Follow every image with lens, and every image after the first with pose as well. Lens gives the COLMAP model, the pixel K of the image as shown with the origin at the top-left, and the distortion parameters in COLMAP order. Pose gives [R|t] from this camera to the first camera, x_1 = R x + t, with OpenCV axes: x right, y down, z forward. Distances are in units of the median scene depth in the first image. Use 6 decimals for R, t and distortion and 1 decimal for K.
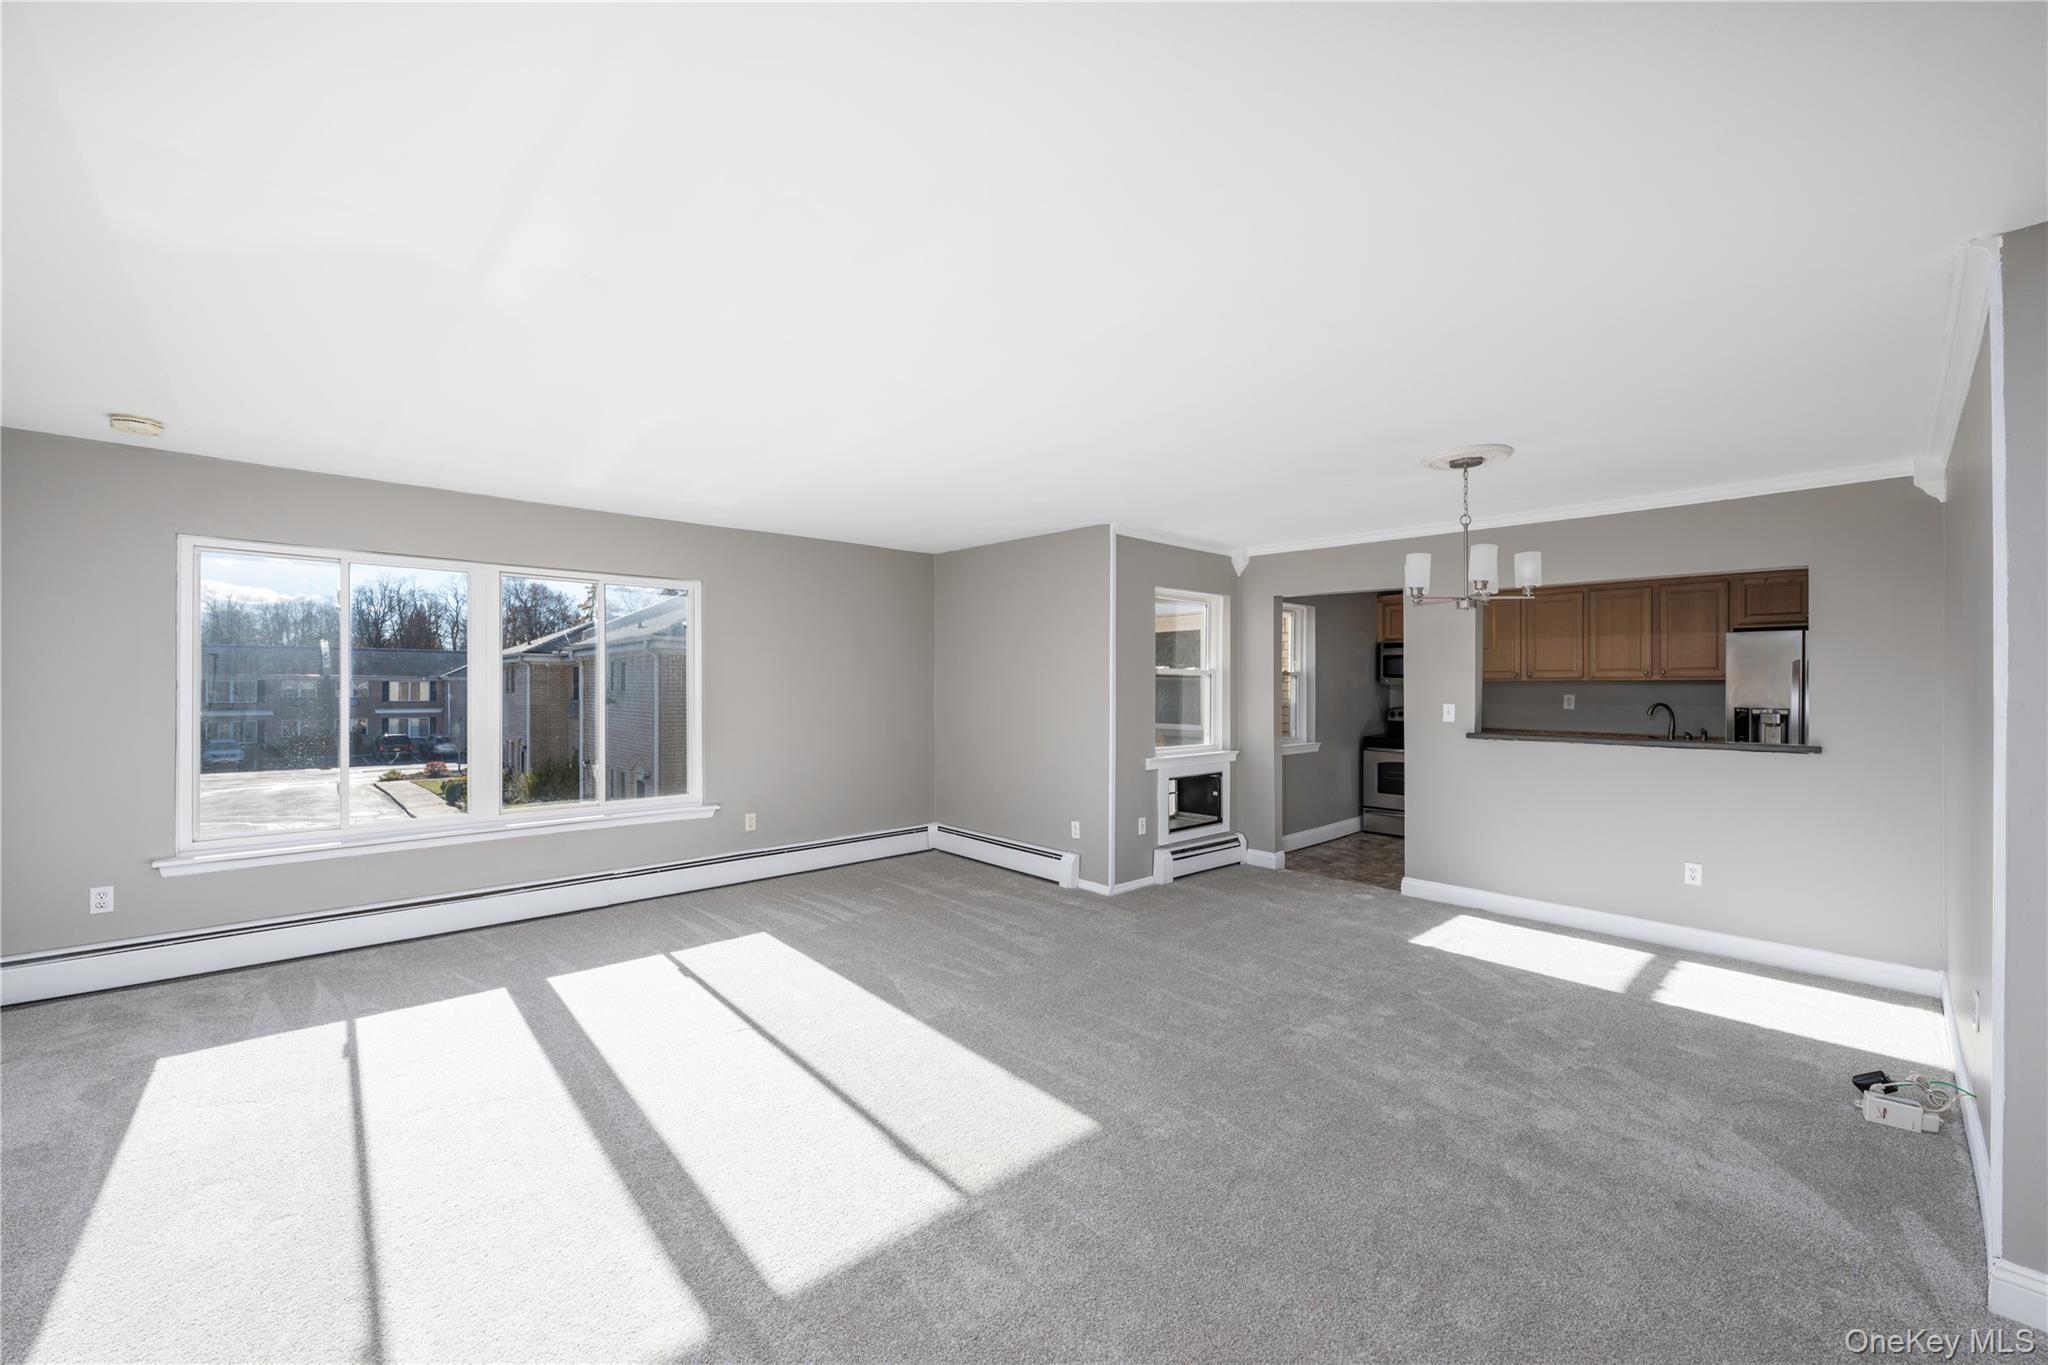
lens RADIAL K [[807.8, 0, 1024.0], [0, 807.8, 682.5], [0, 0, 1]] dist [-0.002228, -0.000498]
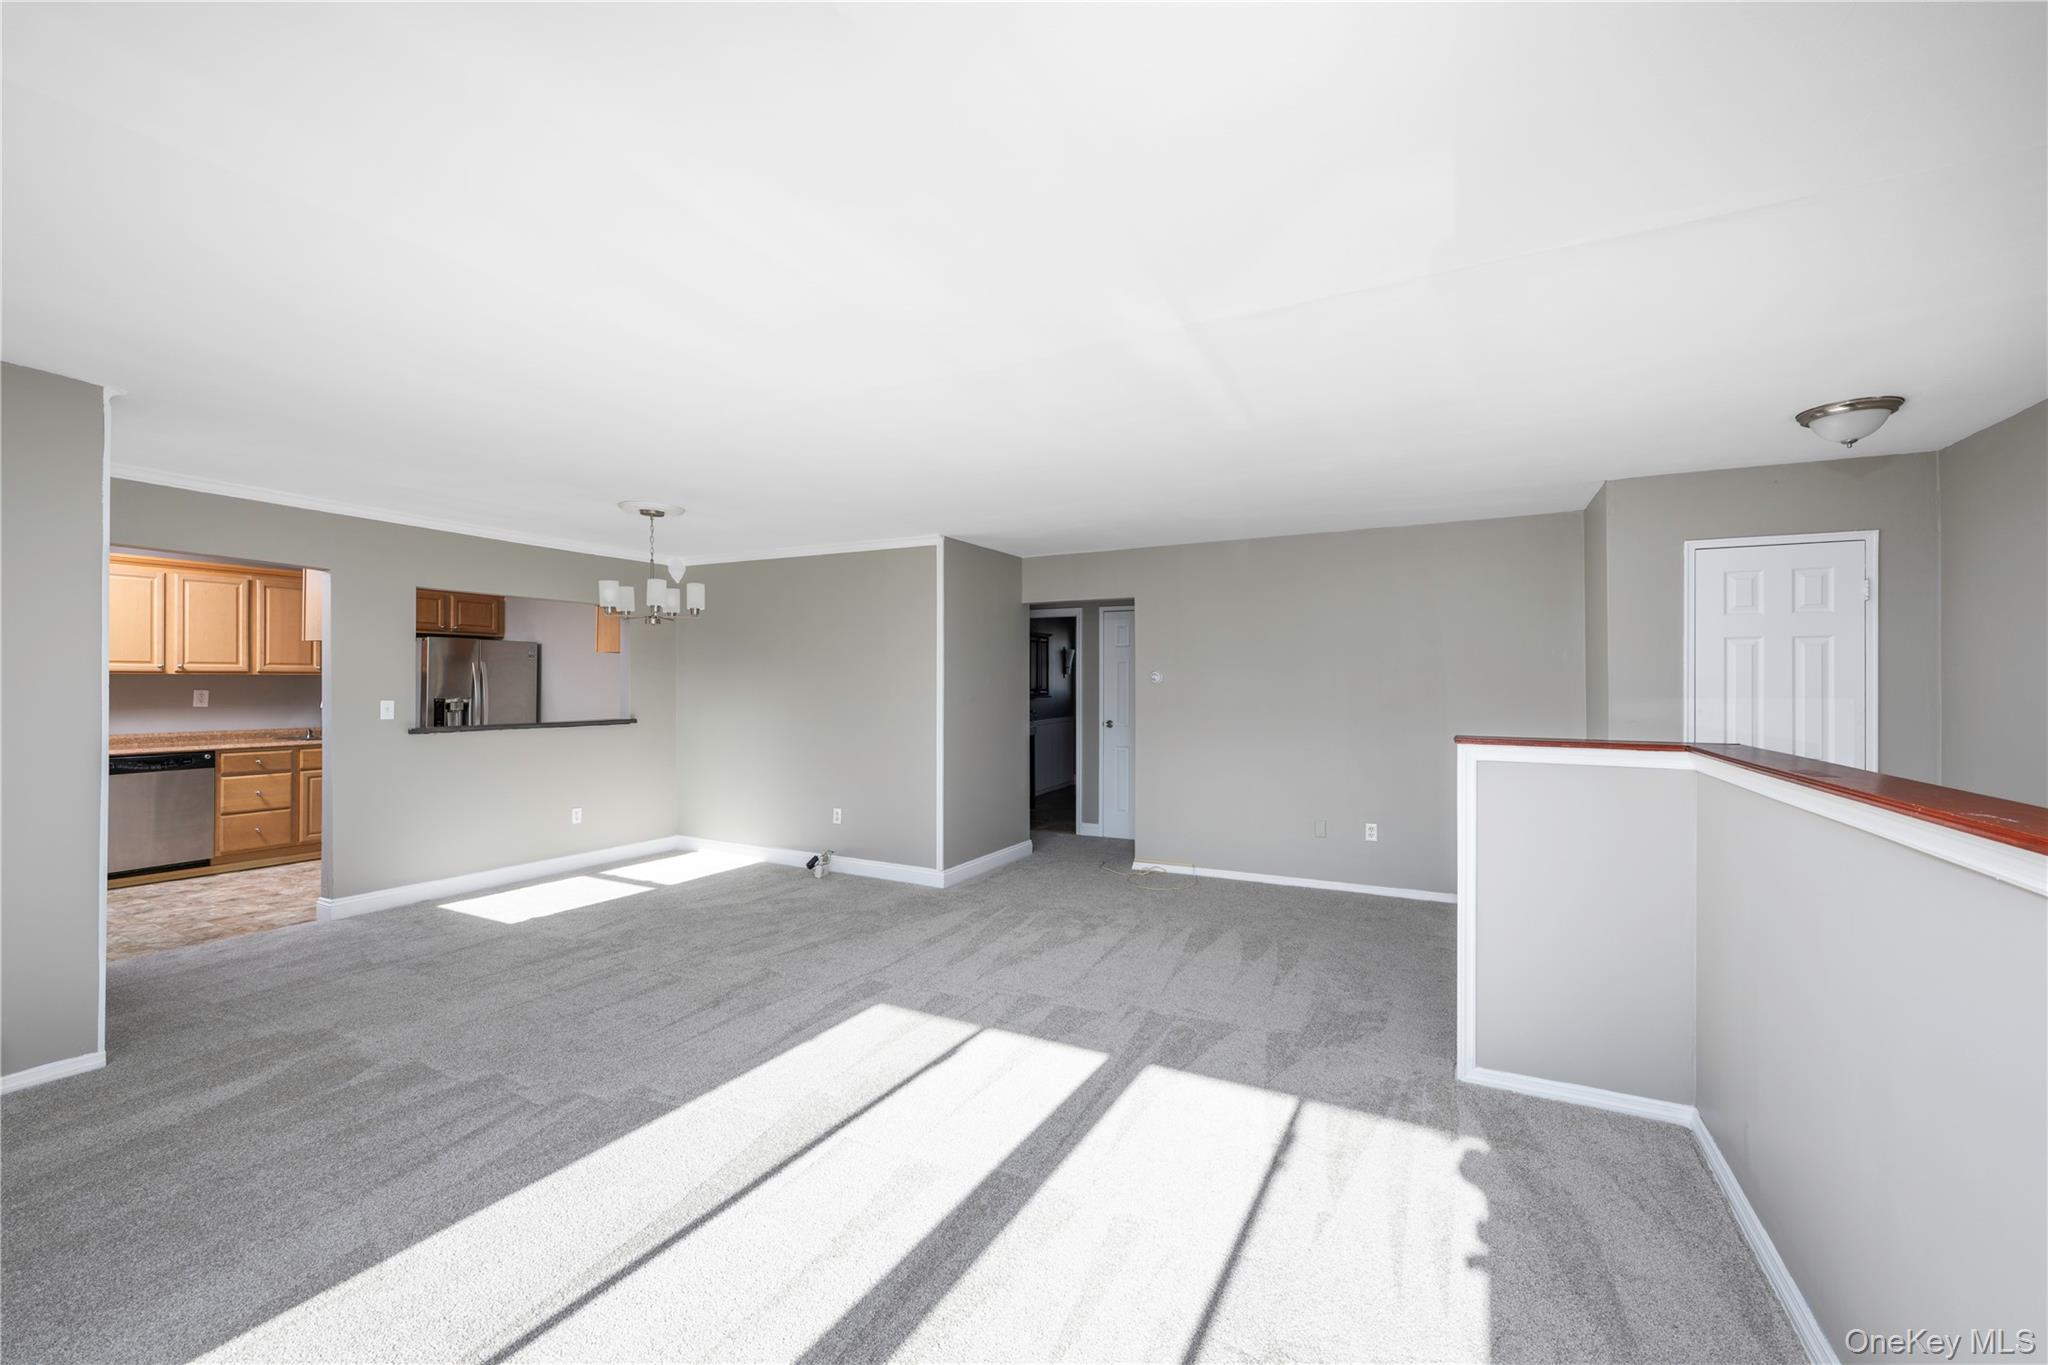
lens RADIAL K [[828.3, 0, 1024.0], [0, 828.3, 682.5], [0, 0, 1]] dist [-0.000815, -0.000214]
pose [[-0.327944, -0.002787, 0.944693, -0.605944], [-0.008311, 0.999965, 0.000065, -0.001107], [-0.944661, -0.007830, -0.327956, 0.568075]]
